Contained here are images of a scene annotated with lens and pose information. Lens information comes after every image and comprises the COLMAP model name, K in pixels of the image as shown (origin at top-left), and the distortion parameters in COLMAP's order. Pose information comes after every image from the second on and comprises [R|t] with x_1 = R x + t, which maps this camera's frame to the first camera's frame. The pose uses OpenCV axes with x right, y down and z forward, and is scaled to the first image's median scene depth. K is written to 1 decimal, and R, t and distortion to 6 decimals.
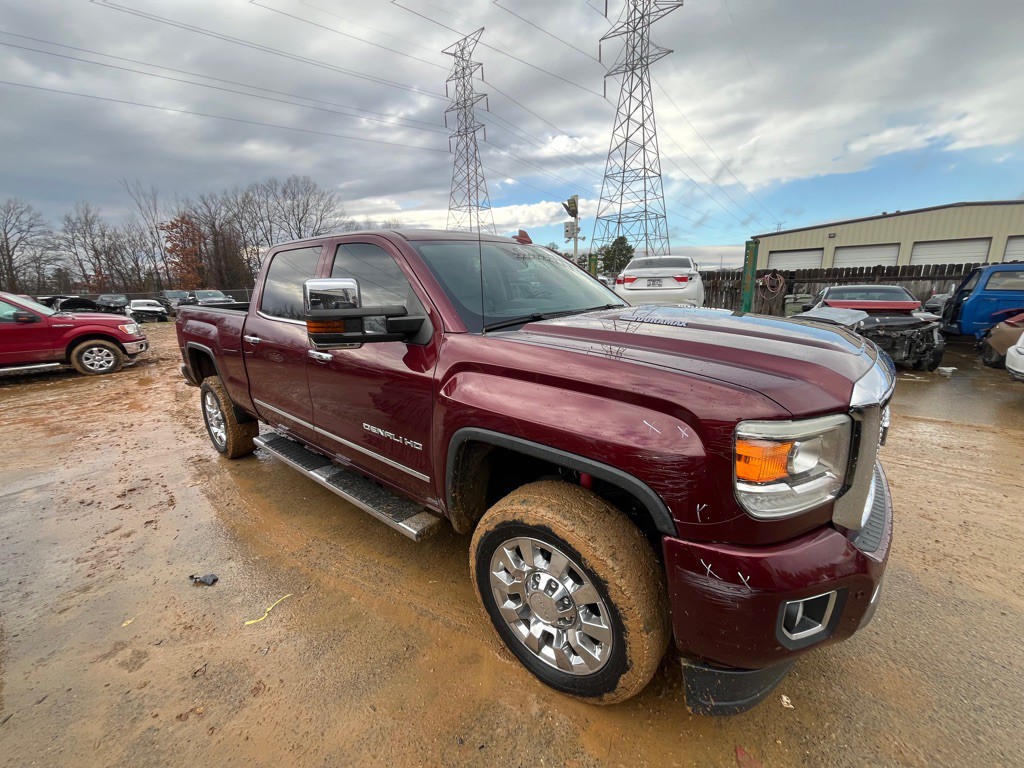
lens RADIAL K [[413.1, 0, 512.0], [0, 413.1, 384.0], [0, 0, 1]] dist [-0.005479, 0.000345]
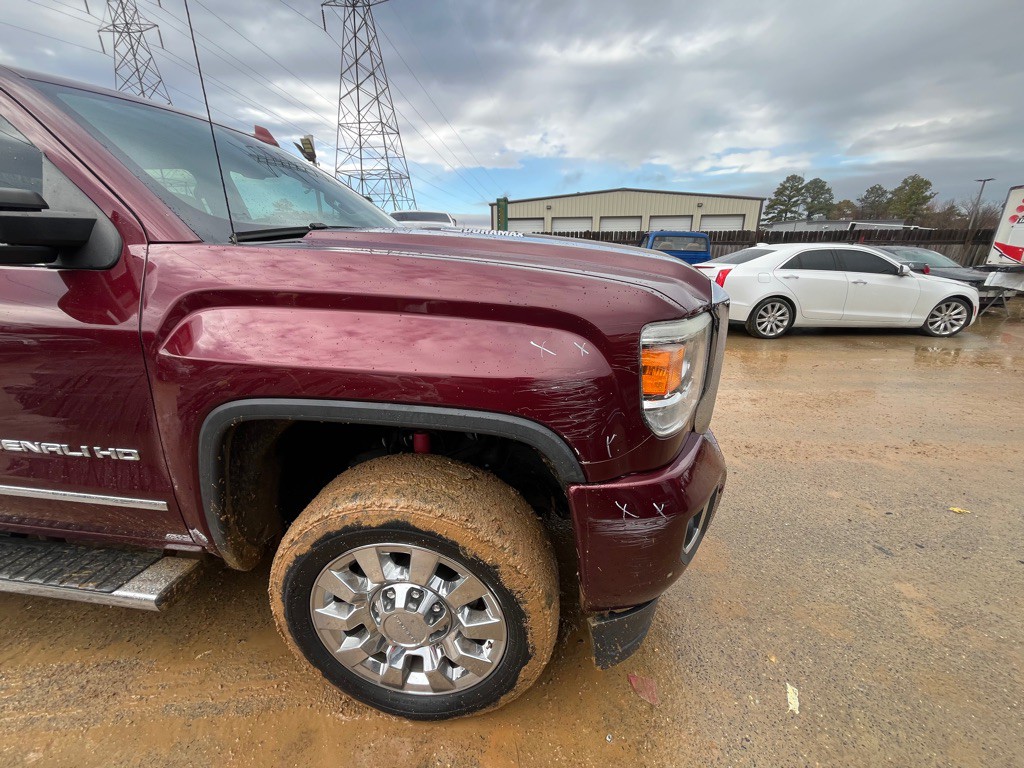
lens RADIAL K [[413.1, 0, 512.0], [0, 413.1, 384.0], [0, 0, 1]] dist [-0.005479, 0.000345]
pose [[0.845242, -0.149567, 0.513026, -0.068983], [0.108378, 0.988061, 0.109498, 0.059110], [-0.523279, -0.036951, 0.851360, 0.295613]]
